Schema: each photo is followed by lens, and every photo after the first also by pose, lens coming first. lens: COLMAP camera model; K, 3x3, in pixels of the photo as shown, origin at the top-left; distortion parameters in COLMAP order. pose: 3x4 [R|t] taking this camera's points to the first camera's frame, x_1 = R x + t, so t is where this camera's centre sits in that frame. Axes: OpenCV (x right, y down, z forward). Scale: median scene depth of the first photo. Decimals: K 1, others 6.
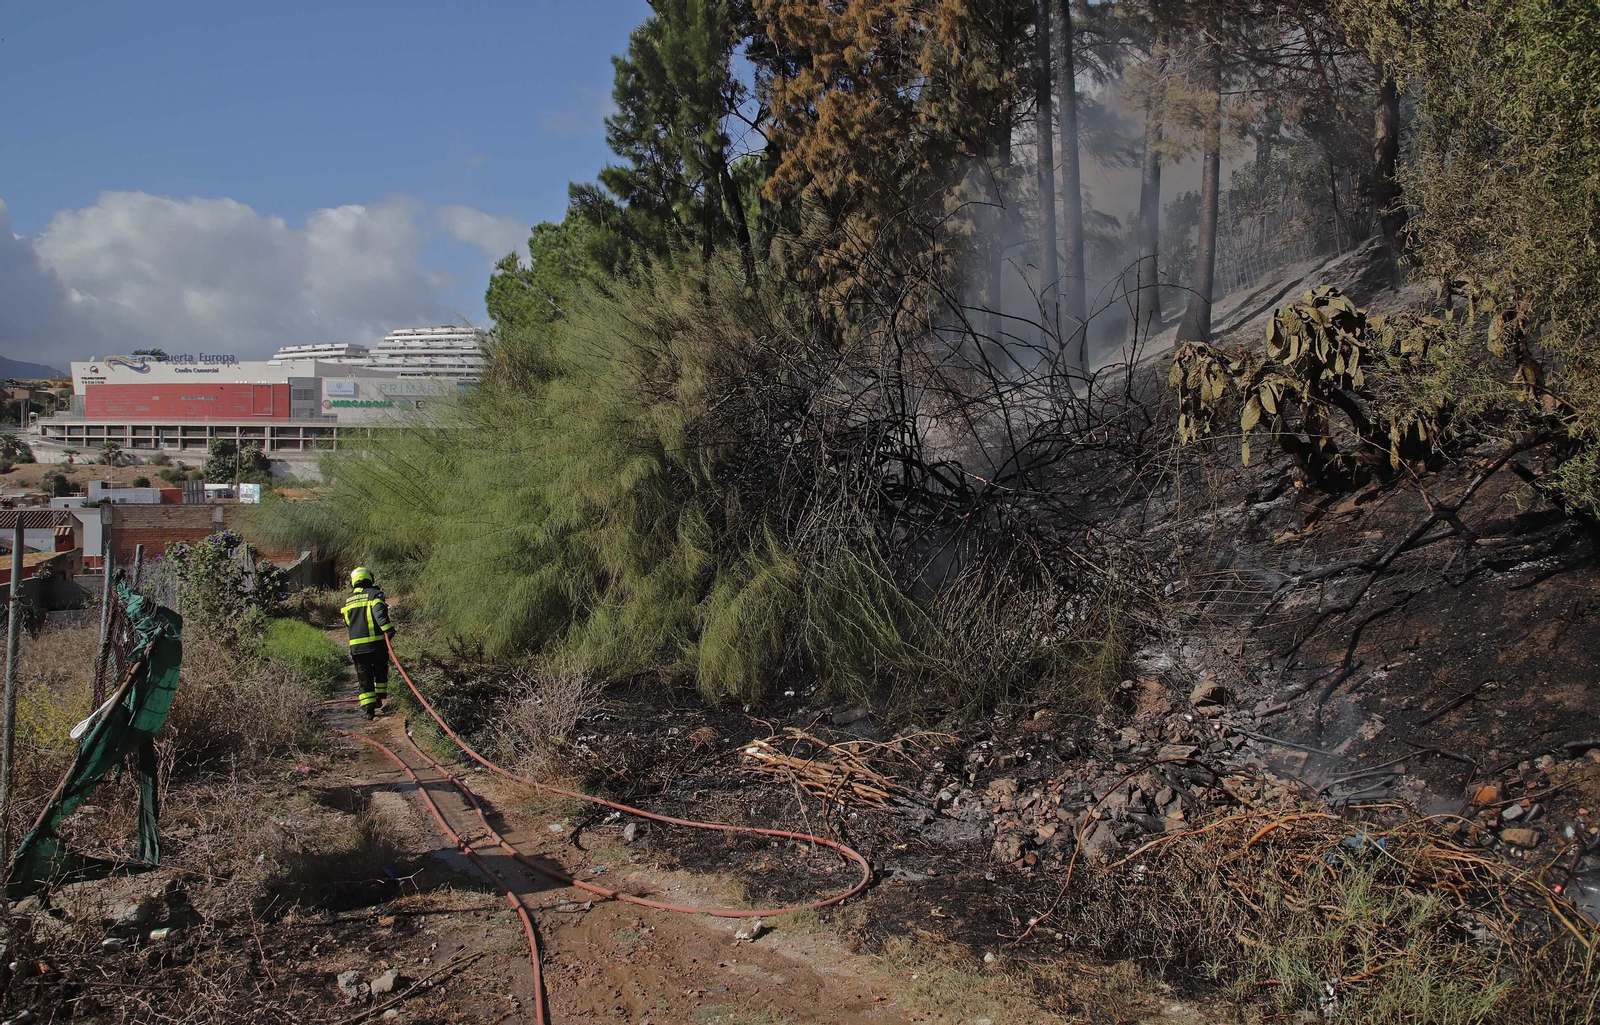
lens RADIAL K [[1133.0, 0, 797.3], [0, 1133.0, 486.9], [0, 0, 1]] dist [-0.042517, 0.007513]
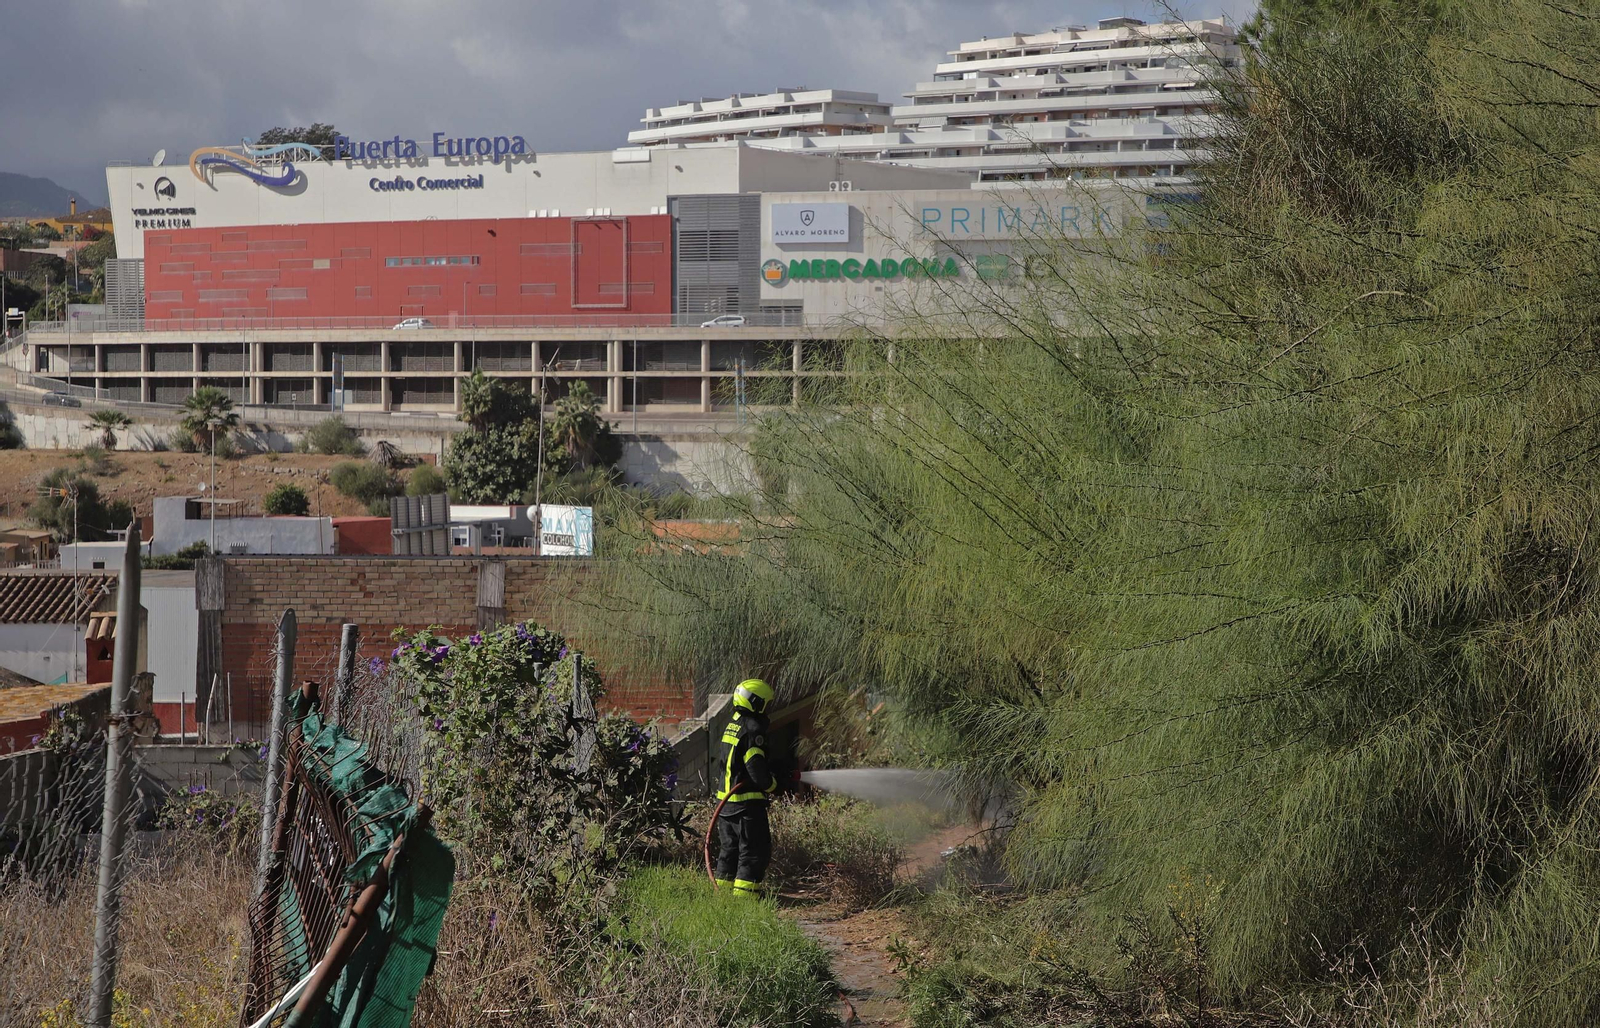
lens RADIAL K [[3600.3, 0, 768.7], [0, 3600.3, 511.3], [0, 0, 1]] dist [0.421508, -0.364844]
pose [[0.922241, 0.000500, -0.386616, 0.003563], [-0.001340, 0.999997, -0.001904, 0.001158], [0.386614, 0.002274, 0.922239, -0.010175]]
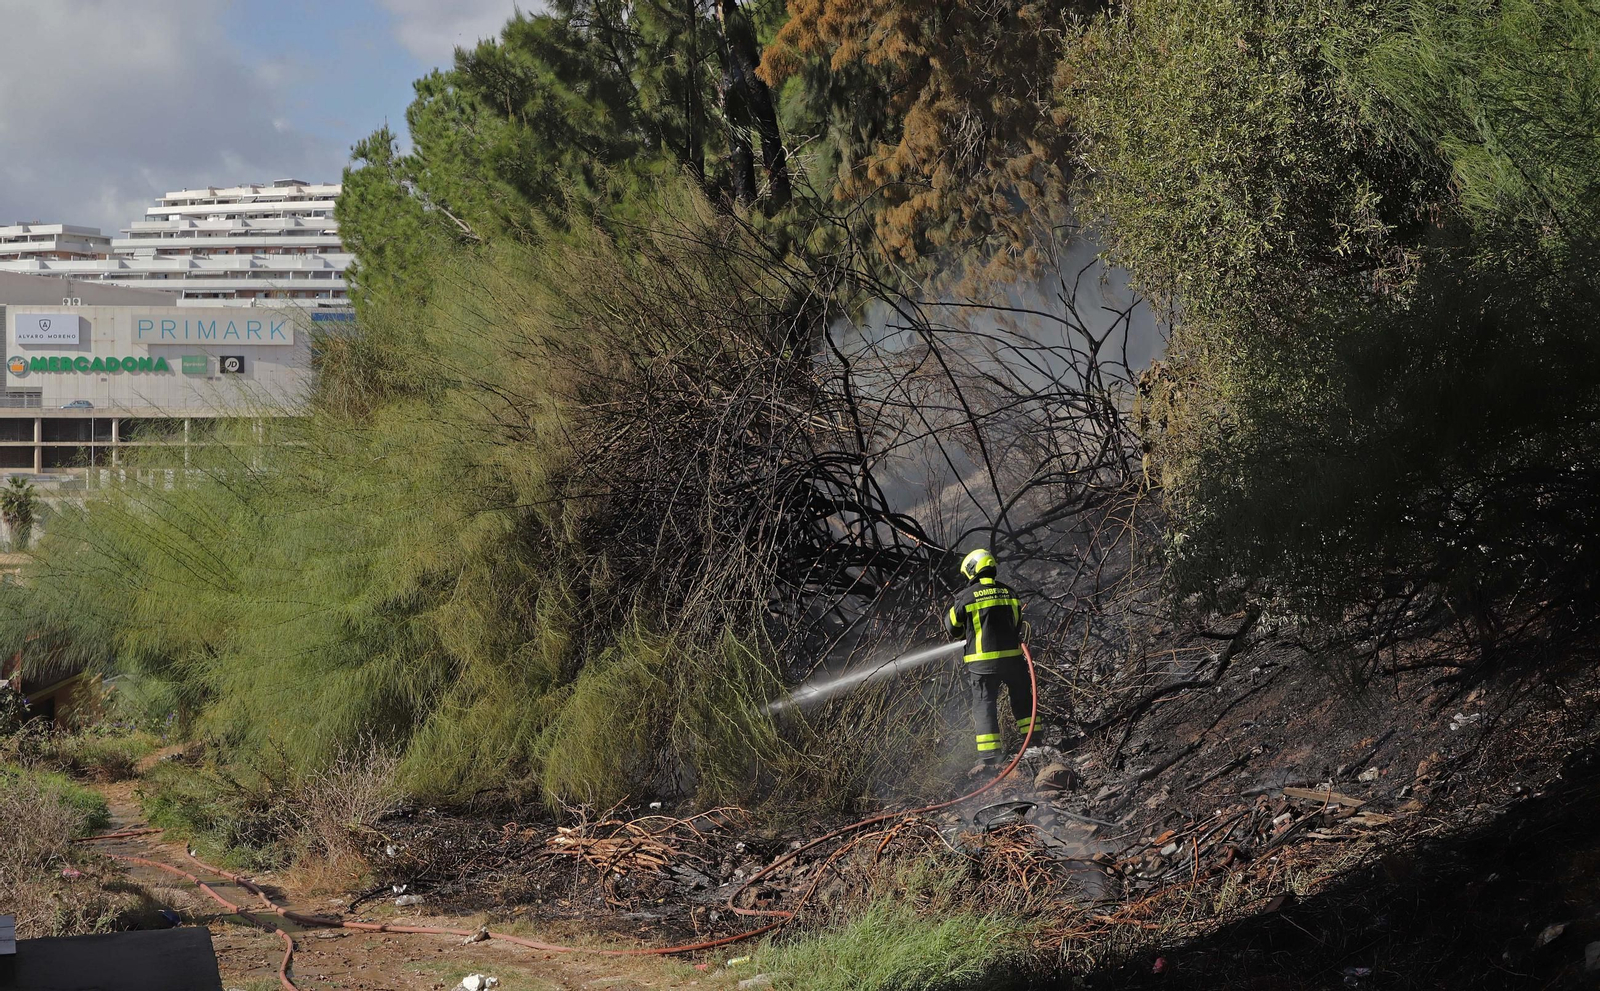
lens RADIAL K [[2812.2, 0, 800.0], [0, 2812.2, 458.2], [0, 0, 1]] dist [0.328999, 0.132108]
pose [[0.991939, -0.012893, -0.126061, 0.036682], [0.009197, 0.999512, -0.029852, -0.000447], [0.126384, 0.028452, 0.991573, -0.104246]]
